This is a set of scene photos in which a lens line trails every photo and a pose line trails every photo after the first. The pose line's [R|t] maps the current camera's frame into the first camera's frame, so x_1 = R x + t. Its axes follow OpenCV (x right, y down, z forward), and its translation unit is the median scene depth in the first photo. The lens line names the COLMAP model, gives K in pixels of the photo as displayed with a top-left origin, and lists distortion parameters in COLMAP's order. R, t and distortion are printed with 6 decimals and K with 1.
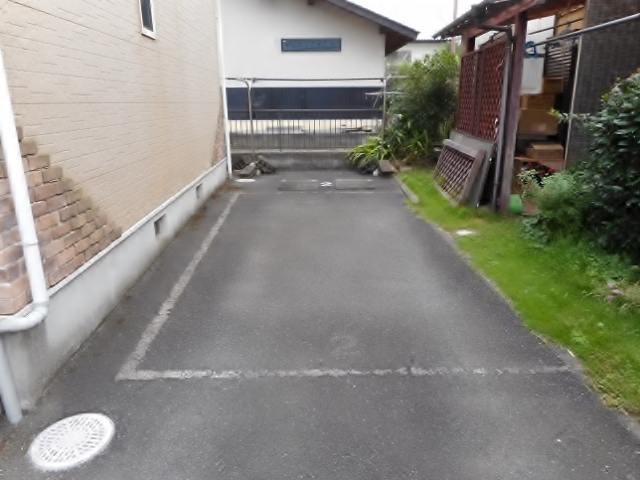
lens RADIAL K [[486.1, 0, 323.2], [0, 486.1, 242.1], [0, 0, 1]] dist [0.016496, -0.004029]
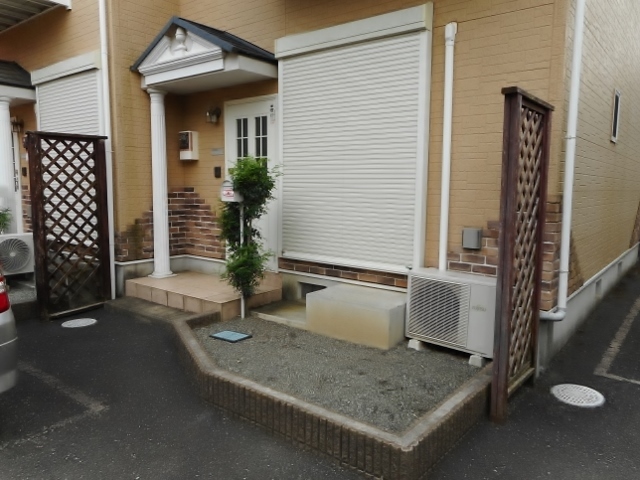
lens RADIAL K [[486.1, 0, 323.2], [0, 486.1, 242.1], [0, 0, 1]] dist [0.016496, -0.004029]
pose [[0.760549, 0.084269, -0.643788, -0.125349], [-0.193775, 0.975814, -0.101188, 0.190035], [0.619691, 0.201709, 0.758484, -0.648367]]
